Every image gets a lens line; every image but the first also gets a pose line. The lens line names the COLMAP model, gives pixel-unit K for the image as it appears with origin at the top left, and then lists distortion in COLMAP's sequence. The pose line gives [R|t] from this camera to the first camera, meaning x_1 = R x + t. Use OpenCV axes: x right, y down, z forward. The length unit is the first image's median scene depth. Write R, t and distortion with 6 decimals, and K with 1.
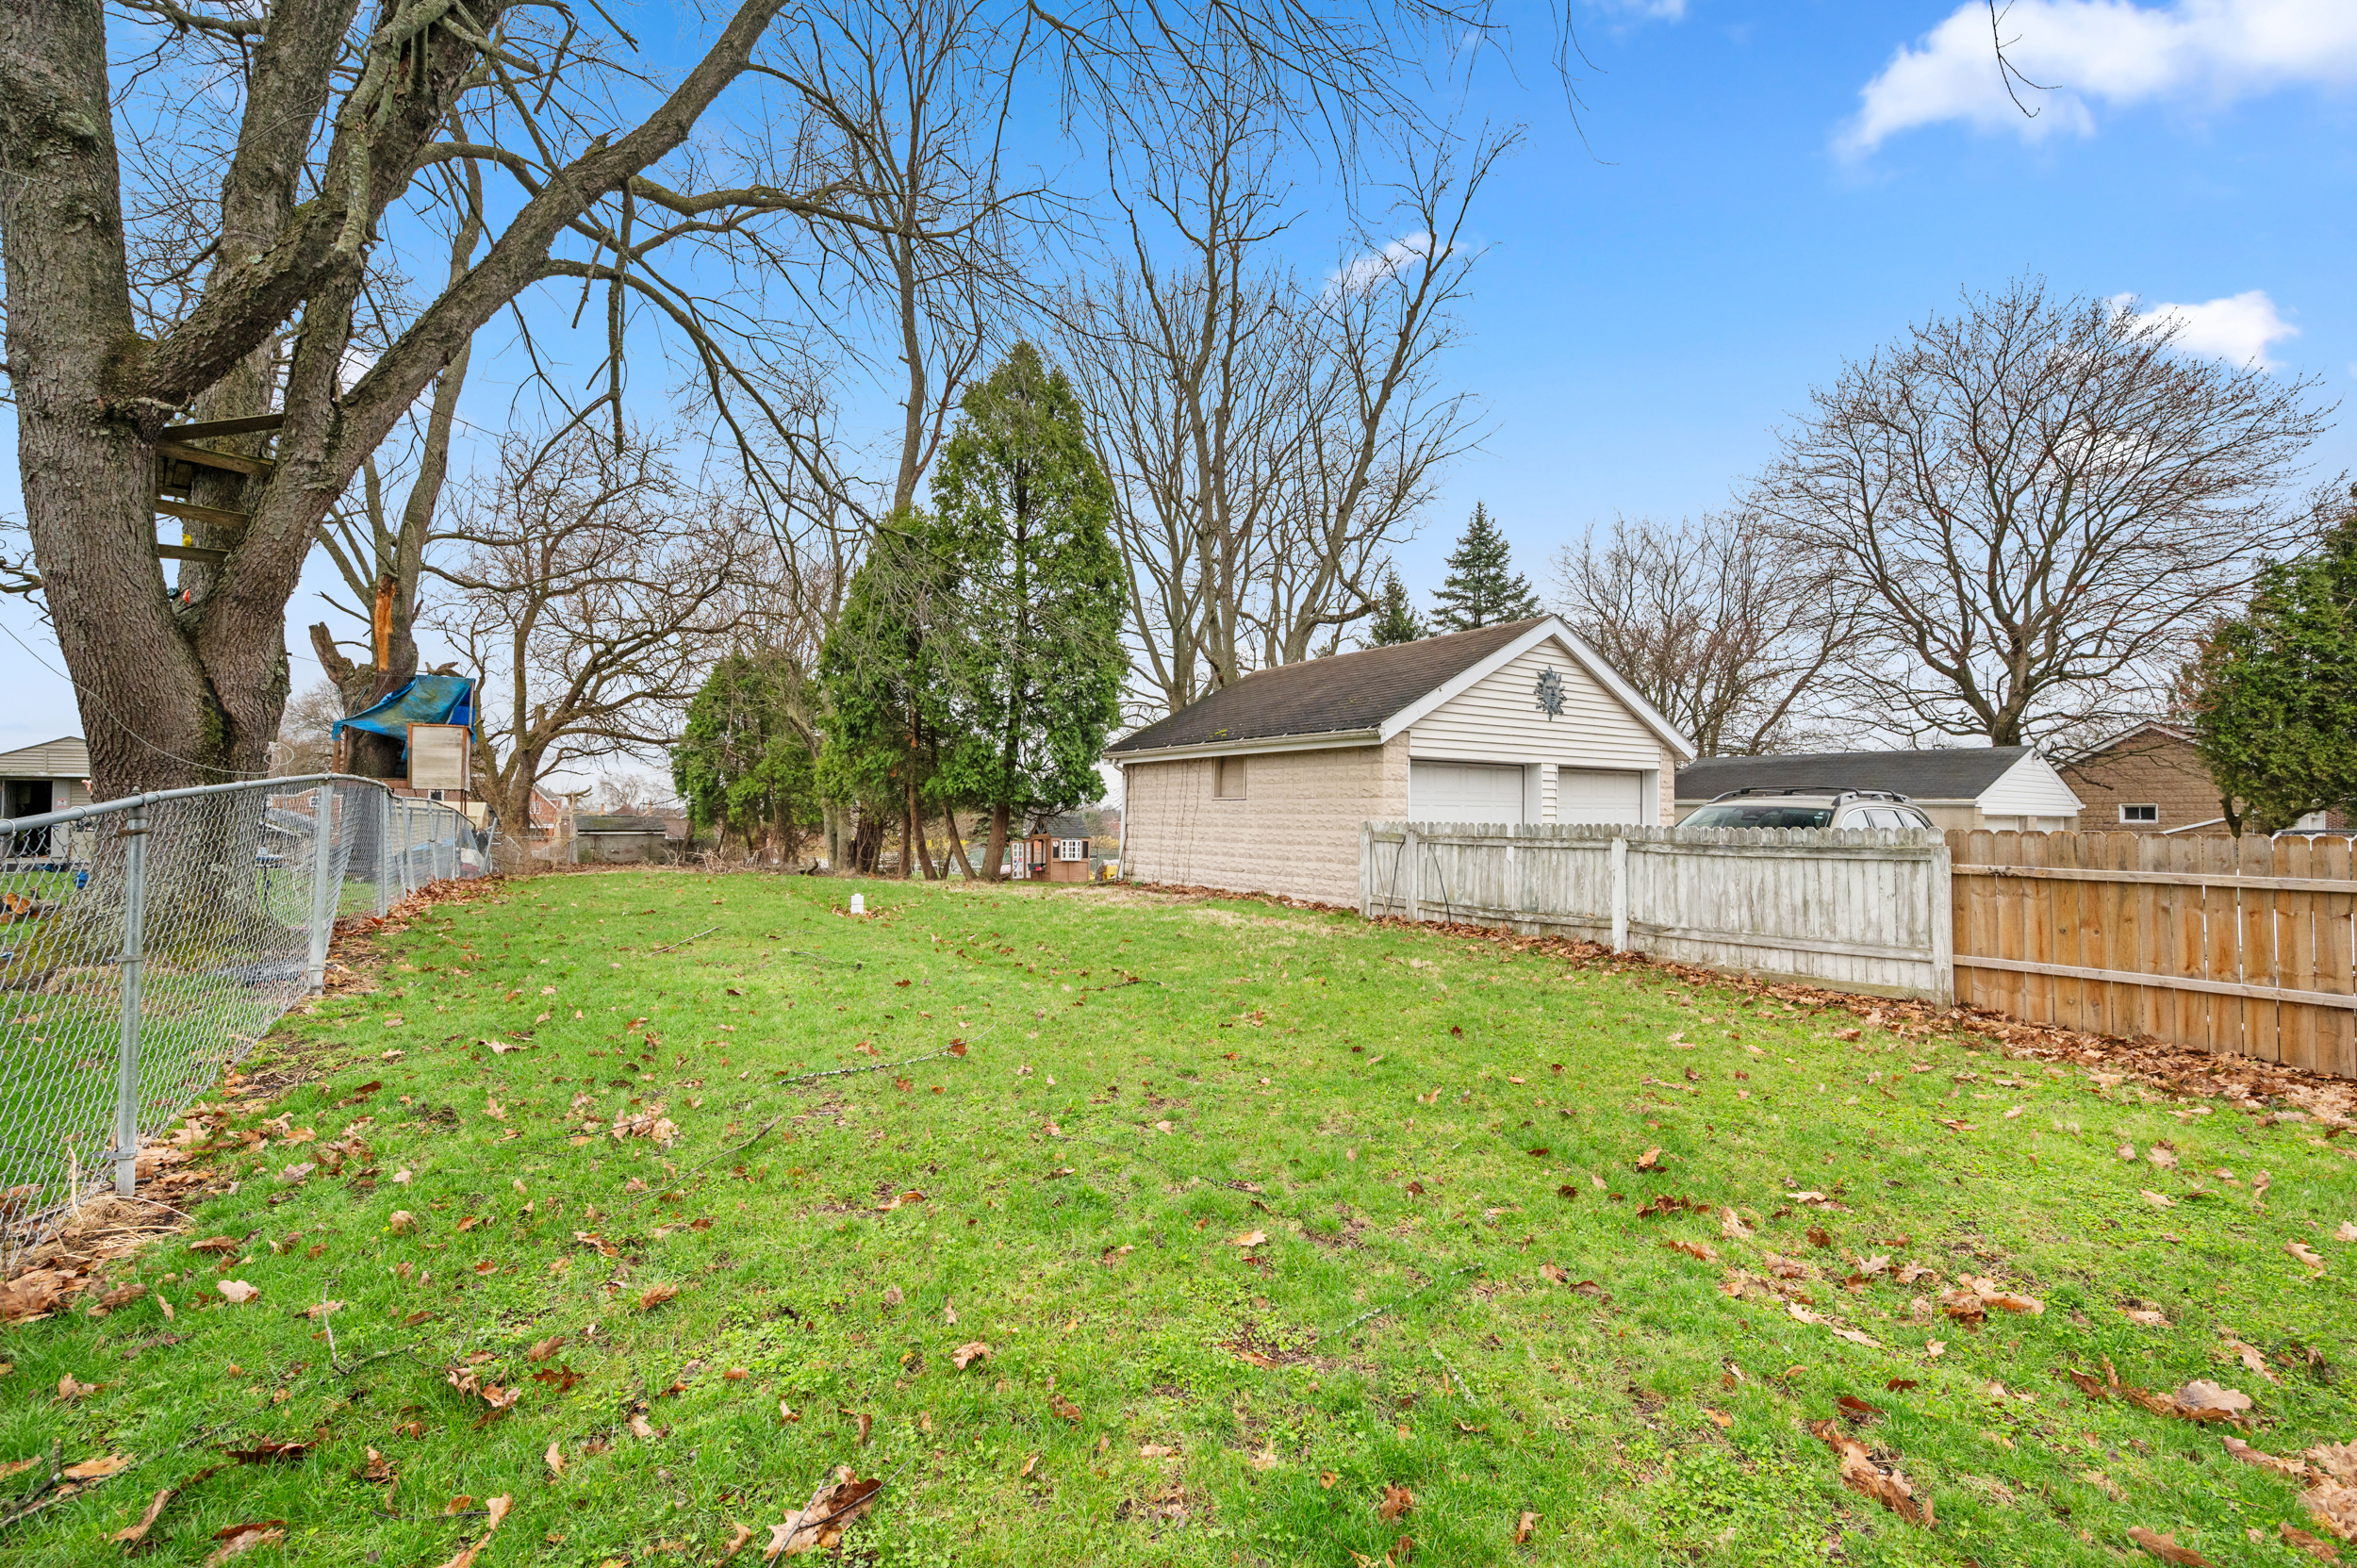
lens RADIAL K [[1022.0, 0, 1185.1], [0, 1022.0, 783.8], [0, 0, 1]] dist [-0.000492, 0.000140]
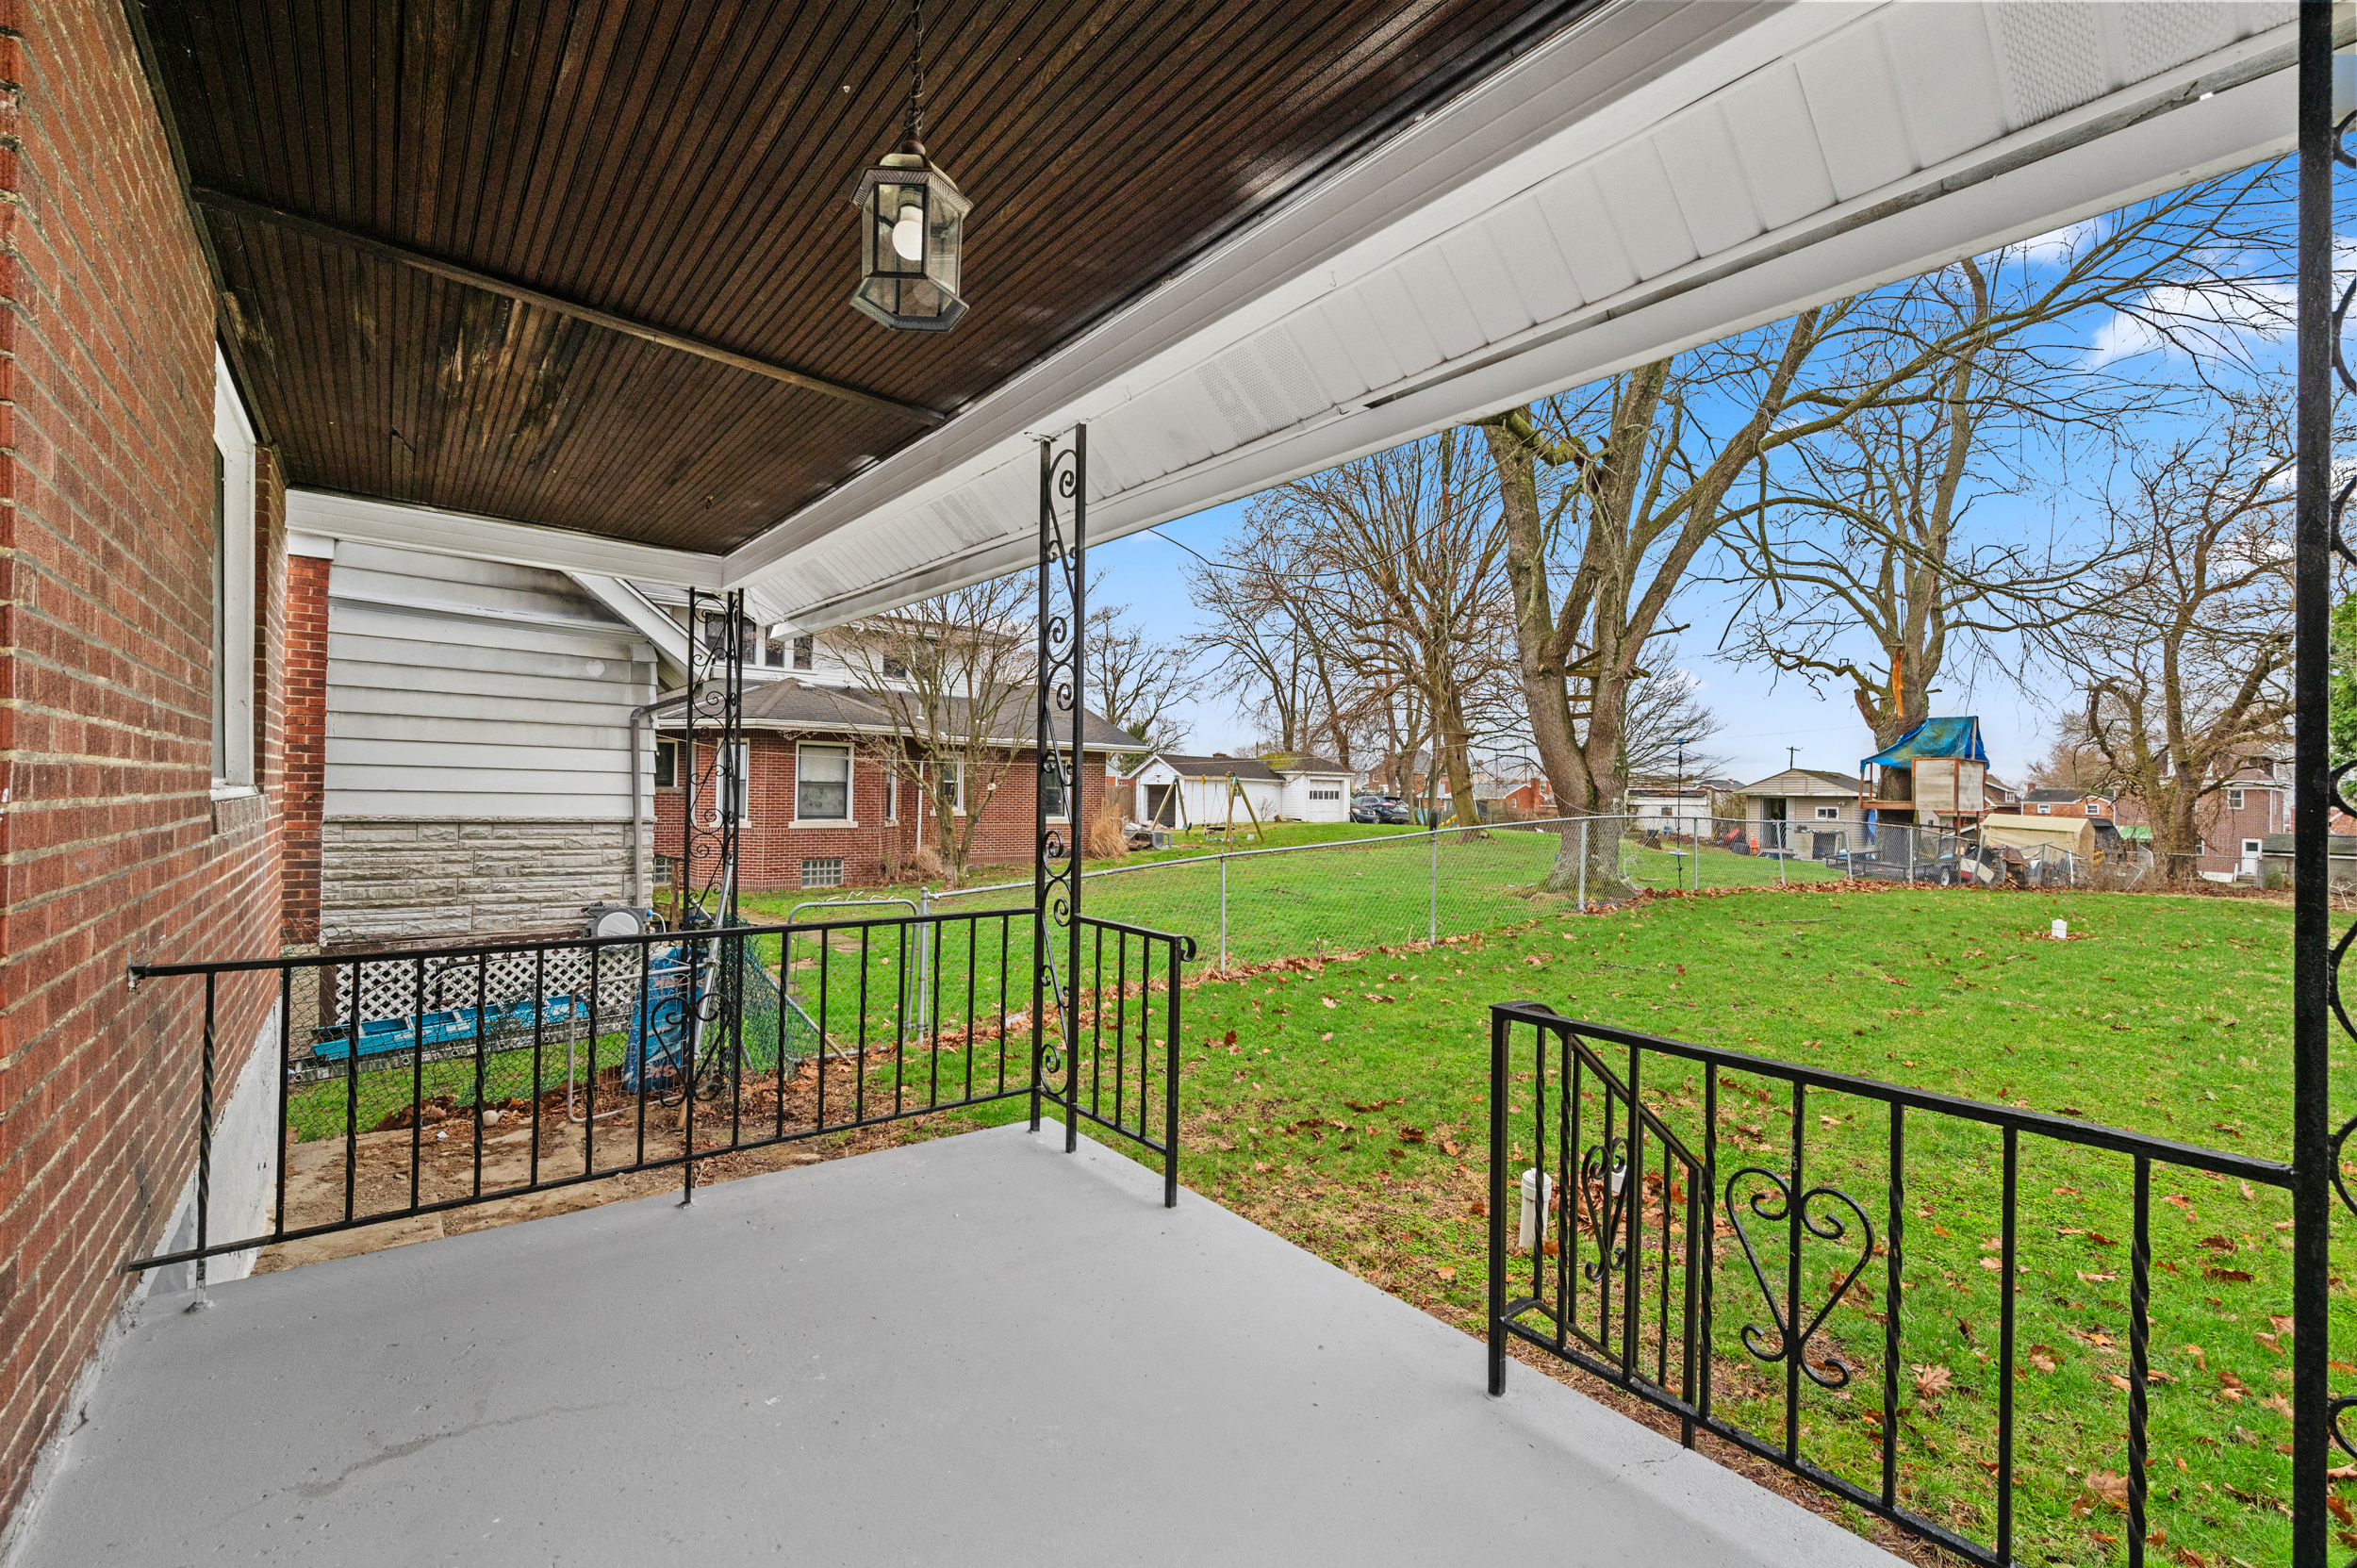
lens RADIAL K [[1022.0, 0, 1185.1], [0, 1022.0, 783.8], [0, 0, 1]] dist [-0.000492, 0.000140]
pose [[0.101793, -0.015735, -0.994681, 0.290825], [0.010441, 0.999837, -0.014749, -0.012975], [0.994751, -0.008884, 0.101941, -0.024892]]
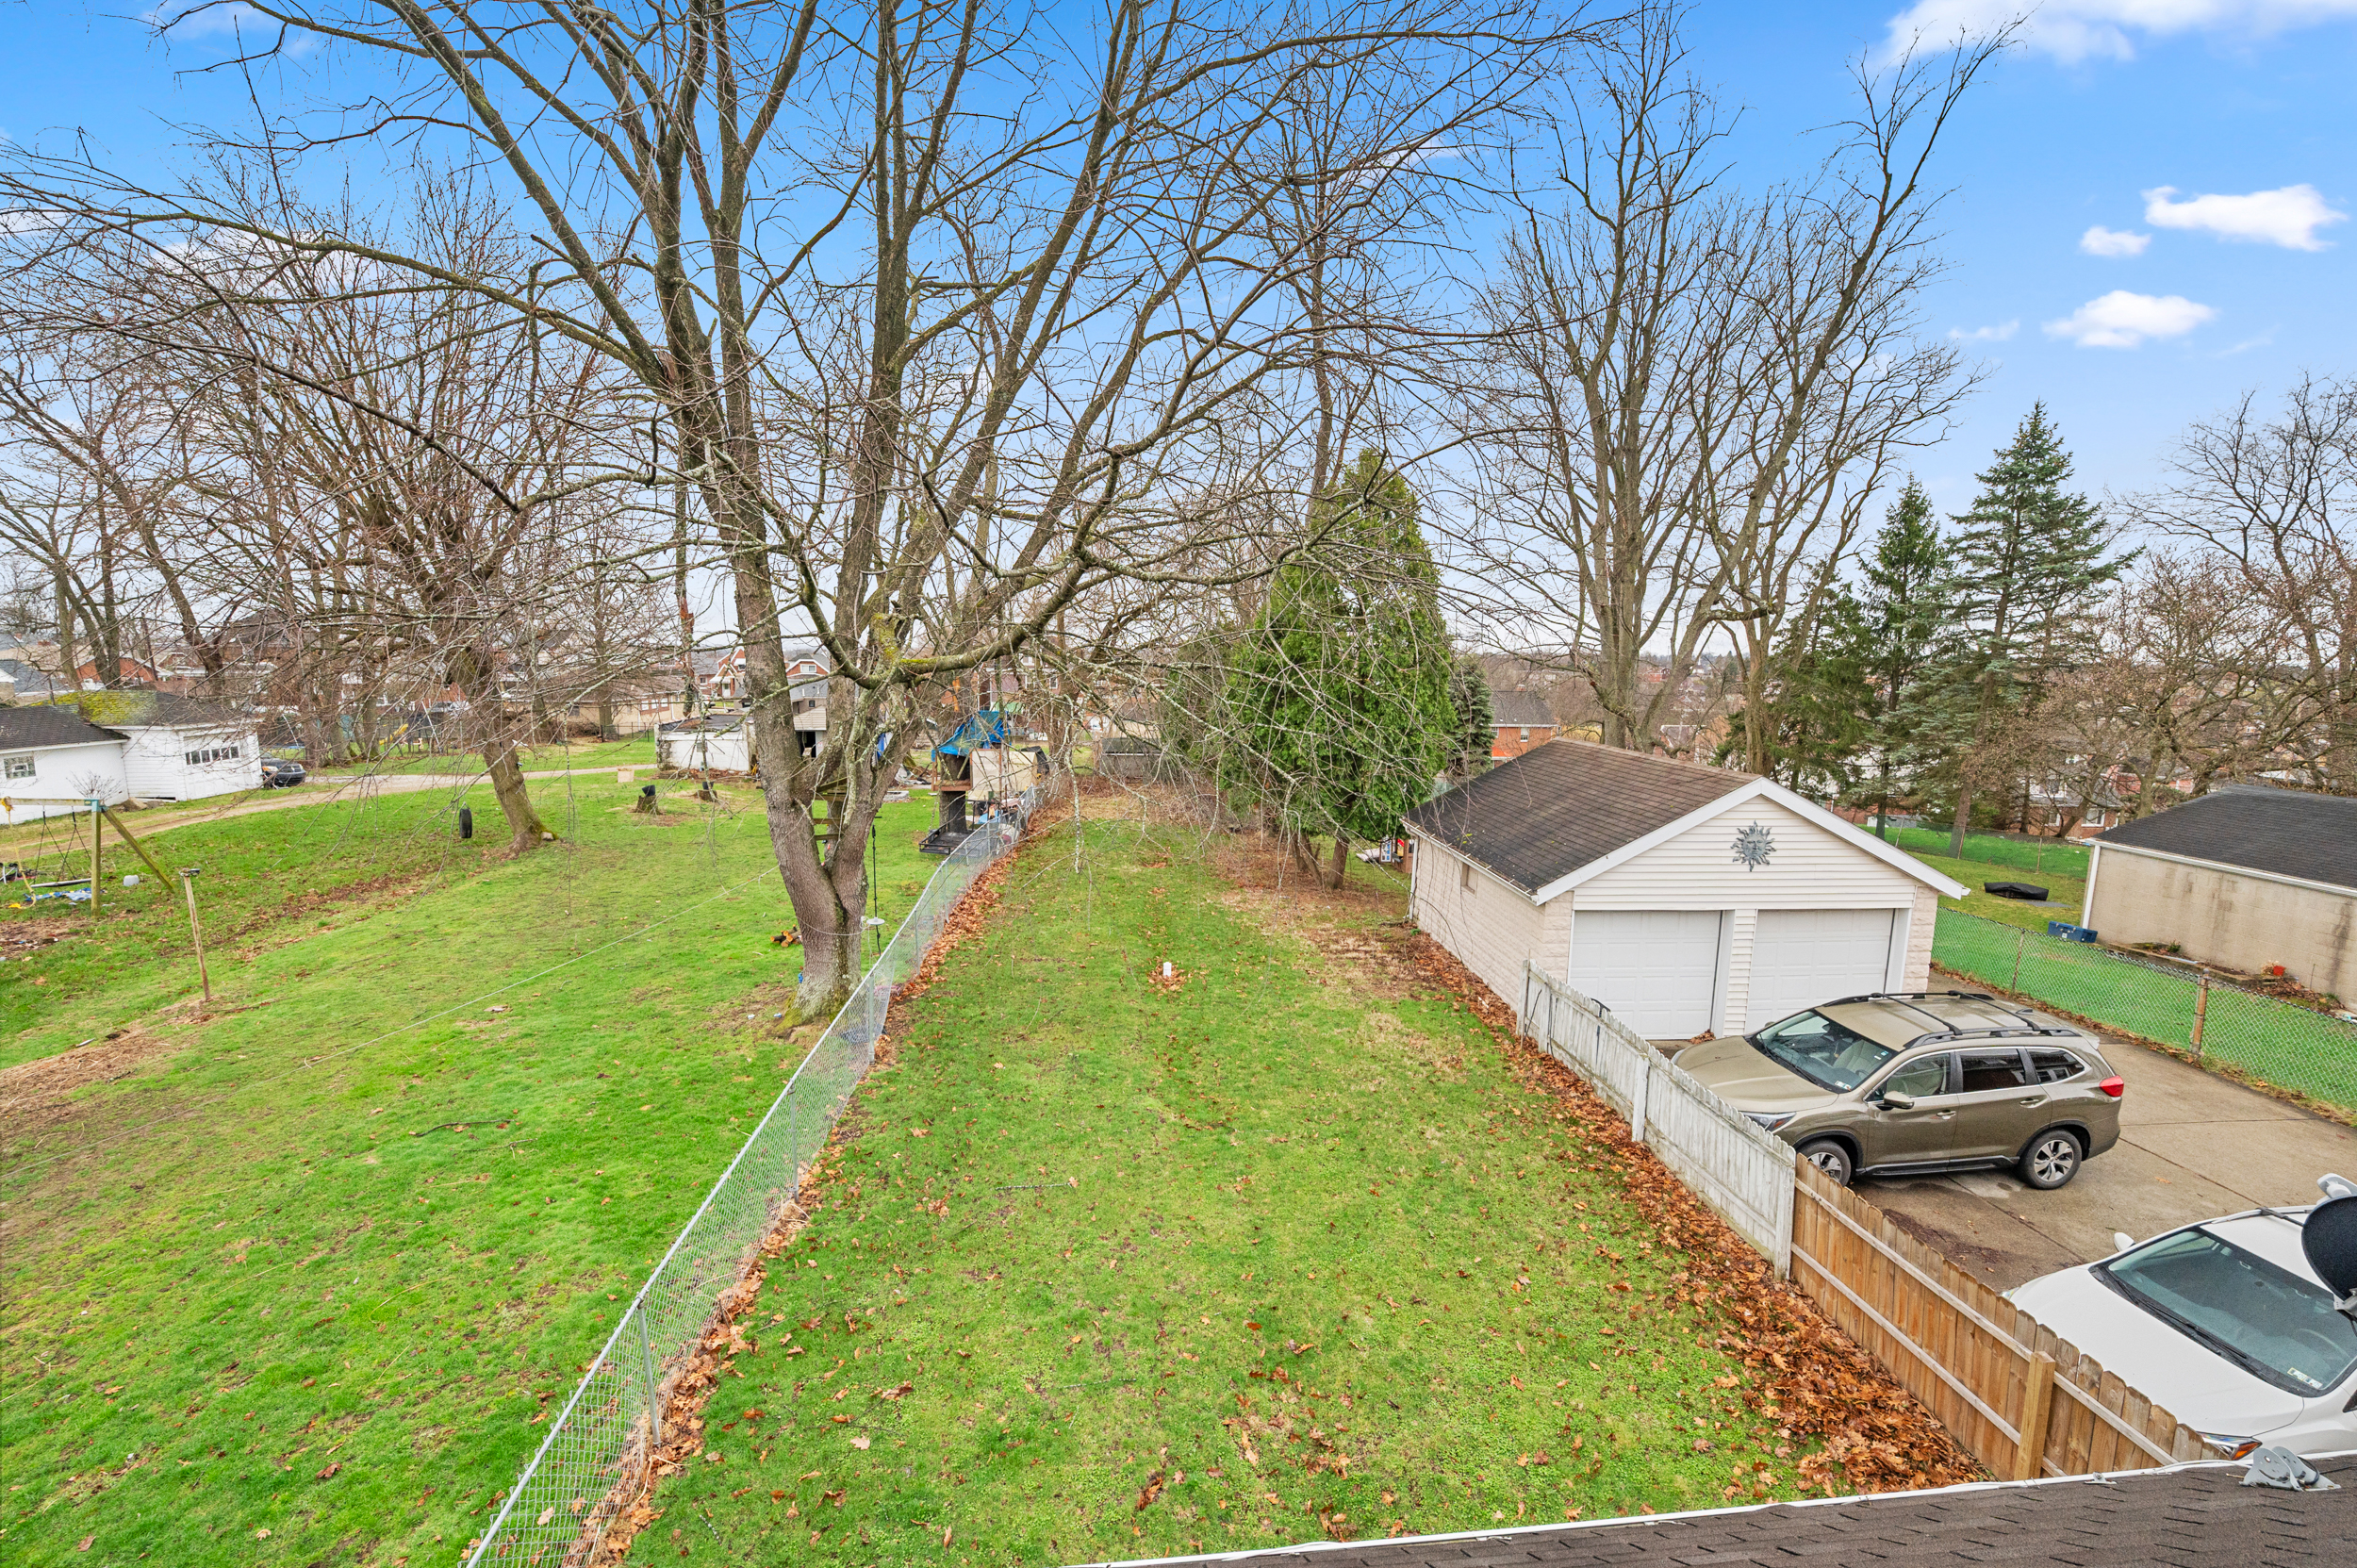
lens RADIAL K [[1016.1, 0, 1178.5], [0, 1016.1, 784.0], [0, 0, 1]] dist [0.018060, 0.000072]
pose [[0.873130, 0.065687, -0.483042, 0.170891], [0.009206, 0.988482, 0.151060, -0.161434], [0.487401, -0.136342, 0.862468, -0.114718]]
